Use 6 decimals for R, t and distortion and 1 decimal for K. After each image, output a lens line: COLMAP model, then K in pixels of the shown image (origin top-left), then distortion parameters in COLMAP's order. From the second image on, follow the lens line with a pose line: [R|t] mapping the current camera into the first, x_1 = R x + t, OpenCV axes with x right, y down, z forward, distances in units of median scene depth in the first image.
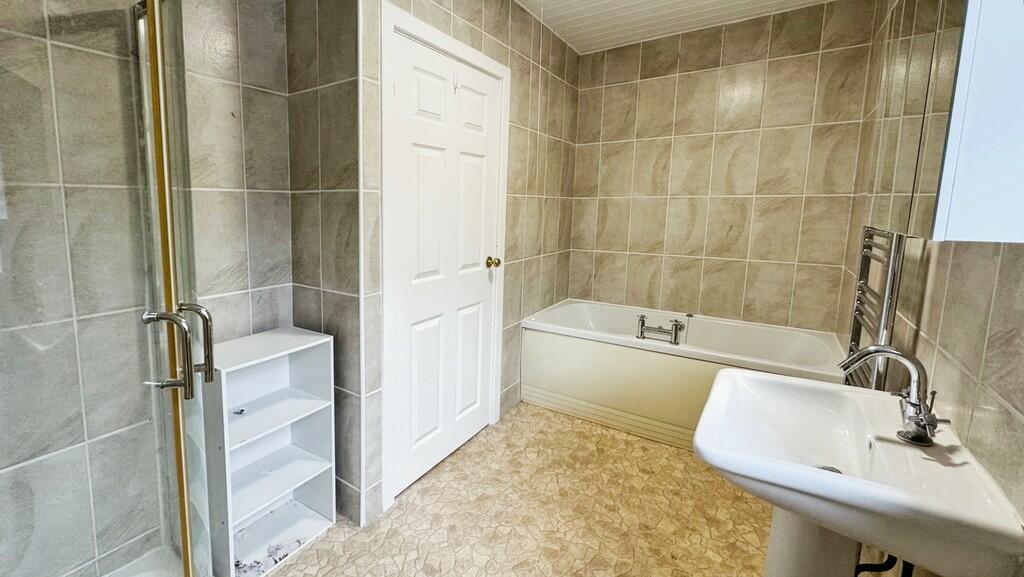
lens RADIAL K [[411.0, 0, 510.3], [0, 411.0, 274.2], [0, 0, 1]] dist [-0.000819, -0.000078]
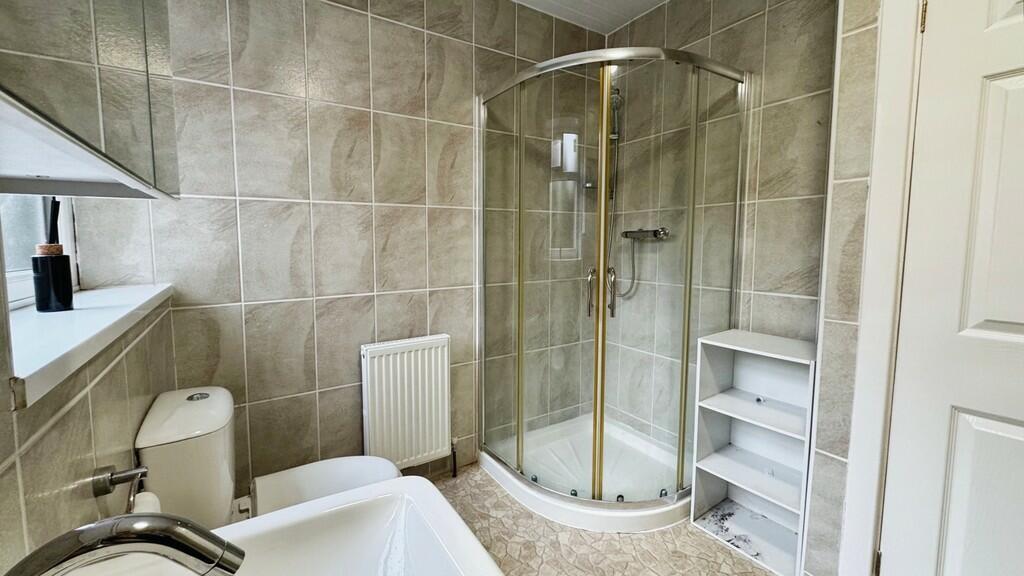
lens RADIAL K [[411.0, 0, 510.3], [0, 411.0, 273.7], [0, 0, 1]] dist [-0.000819, -0.000078]
pose [[-0.416832, 0.072196, -0.906112, 0.586996], [-0.145144, 0.978764, 0.144754, -0.056369], [0.897321, 0.191855, -0.397501, 0.772578]]
